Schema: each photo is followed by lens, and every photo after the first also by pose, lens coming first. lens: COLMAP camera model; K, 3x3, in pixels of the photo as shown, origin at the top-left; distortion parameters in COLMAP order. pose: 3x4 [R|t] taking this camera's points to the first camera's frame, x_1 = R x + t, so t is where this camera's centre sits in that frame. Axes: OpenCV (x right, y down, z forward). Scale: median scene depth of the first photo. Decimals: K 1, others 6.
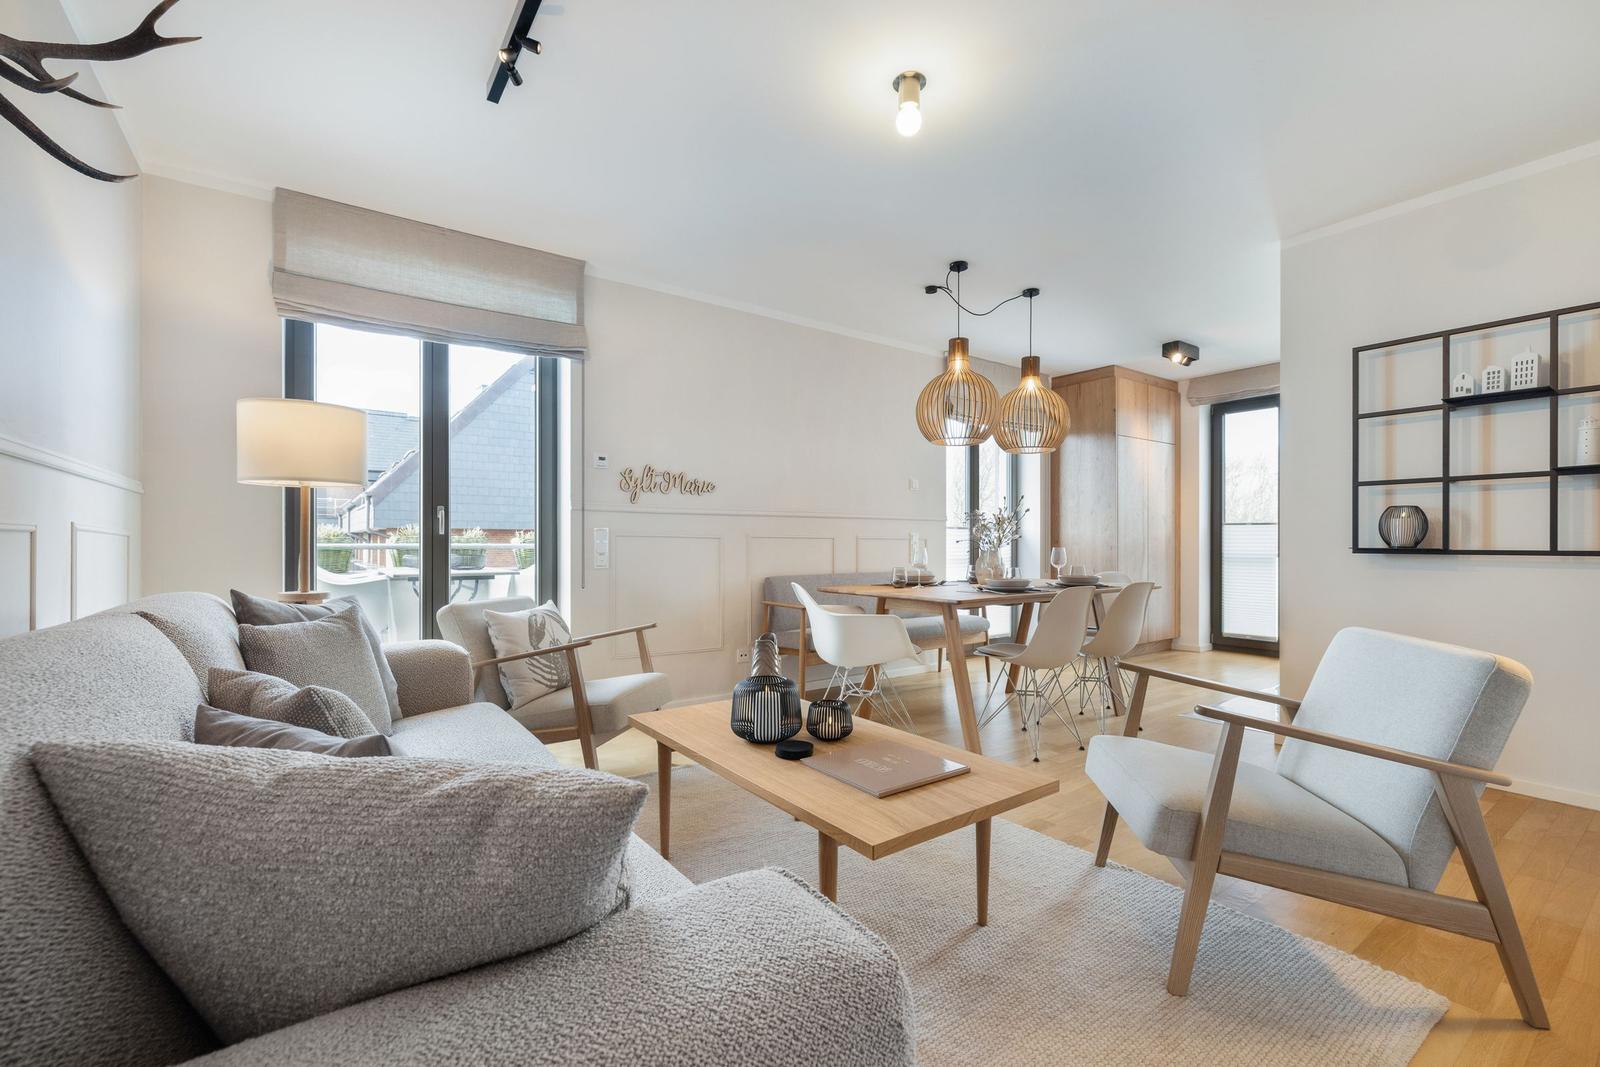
lens RADIAL K [[685.5, 0, 824.8], [0, 685.5, 542.0], [0, 0, 1]] dist [-0.000686, 0.000015]
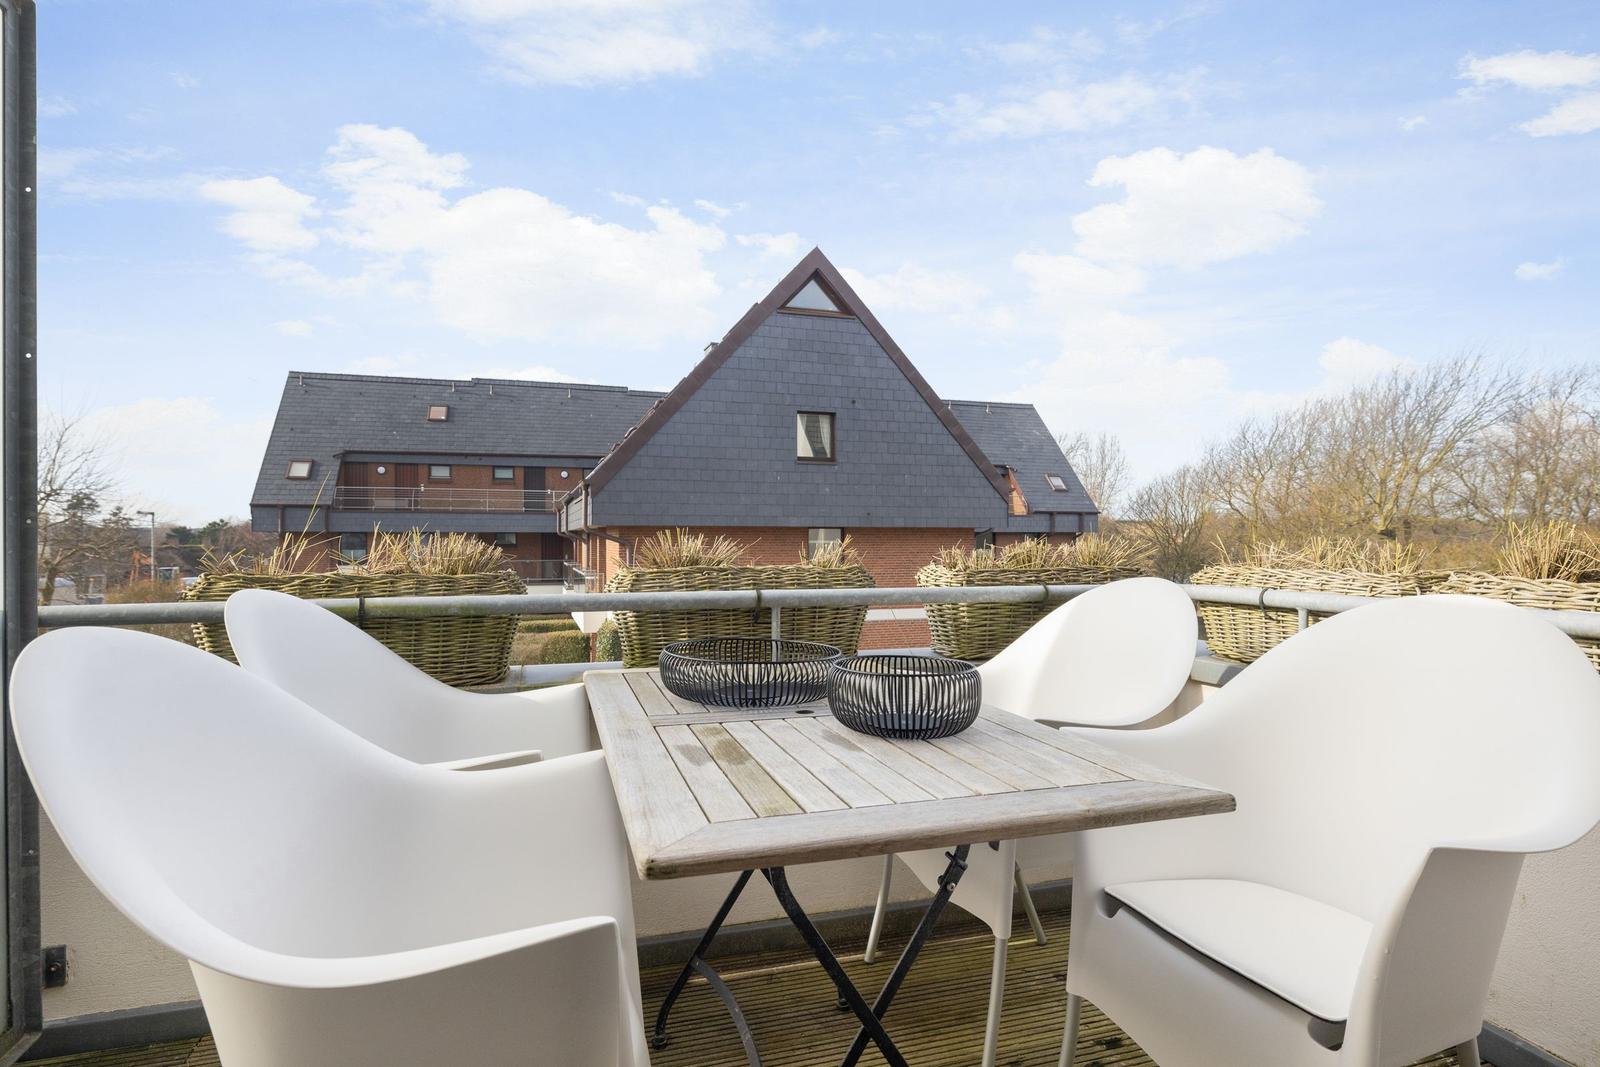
lens RADIAL K [[821.9, 0, 802.0], [0, 821.9, 539.9], [0, 0, 1]] dist [-0.001485, 0.000173]
pose [[0.944337, 0.001066, -0.328978, -0.120178], [-0.000256, 0.999997, 0.002504, -0.006314], [0.328979, -0.002281, 0.944334, 0.187300]]
